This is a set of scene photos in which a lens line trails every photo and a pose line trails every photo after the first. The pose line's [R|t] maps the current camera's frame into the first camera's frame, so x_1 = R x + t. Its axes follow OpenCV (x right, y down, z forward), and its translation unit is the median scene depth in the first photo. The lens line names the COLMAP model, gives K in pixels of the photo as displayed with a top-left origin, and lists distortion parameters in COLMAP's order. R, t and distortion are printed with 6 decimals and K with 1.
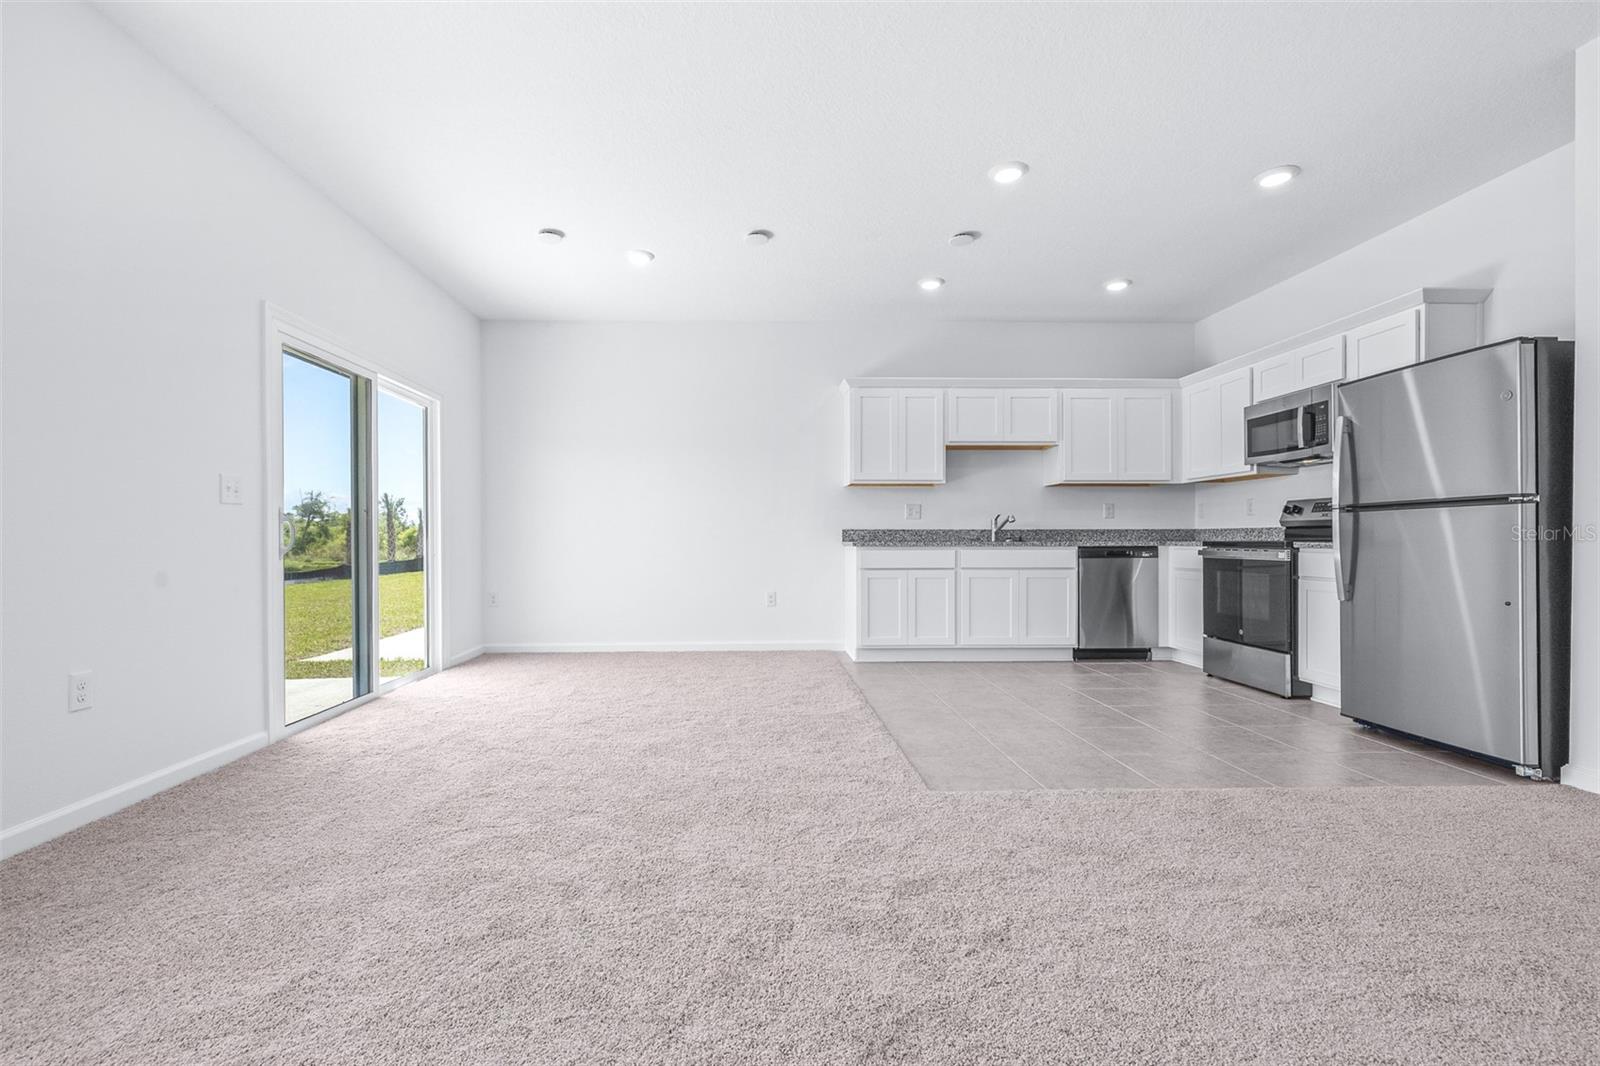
lens RADIAL K [[686.6, 0, 792.5], [0, 686.6, 539.8], [0, 0, 1]] dist [0.005261, -0.000329]
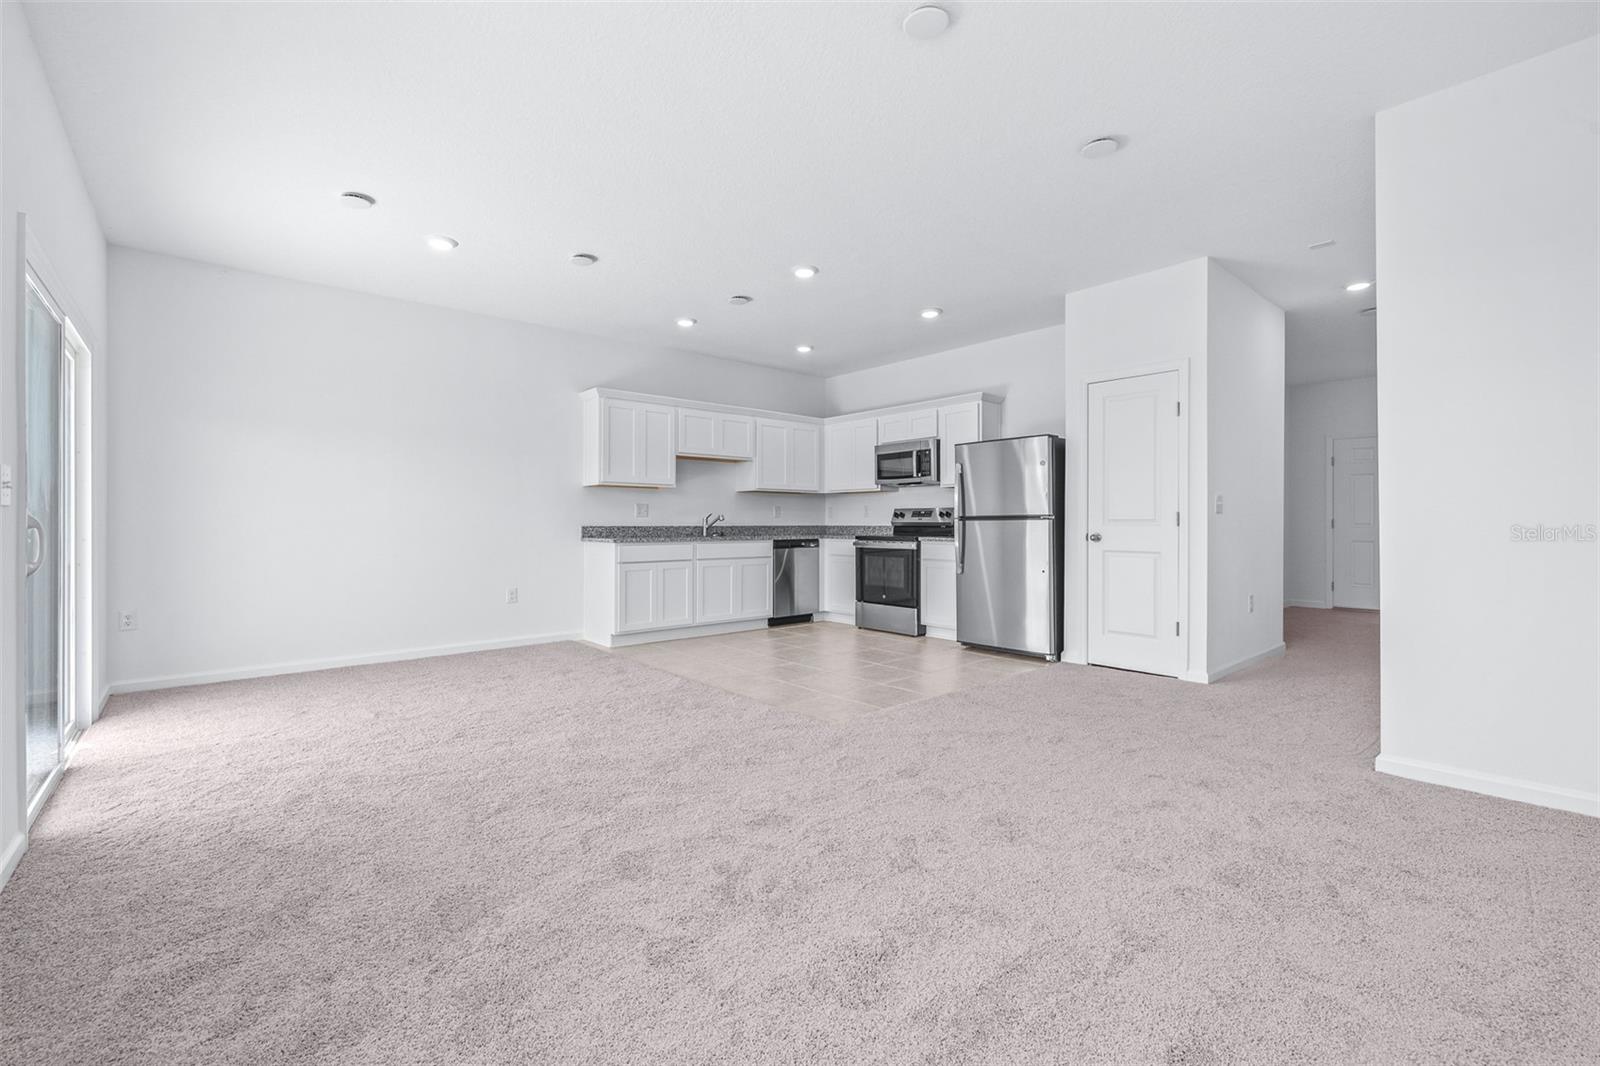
lens RADIAL K [[686.6, 0, 743.4], [0, 686.6, 514.5], [0, 0, 1]] dist [0.005261, -0.000329]
pose [[0.789142, 0.007996, 0.614158, -0.477690], [-0.000200, 0.999919, -0.012762, -0.024380], [-0.614210, 0.009948, 0.789080, 0.002143]]
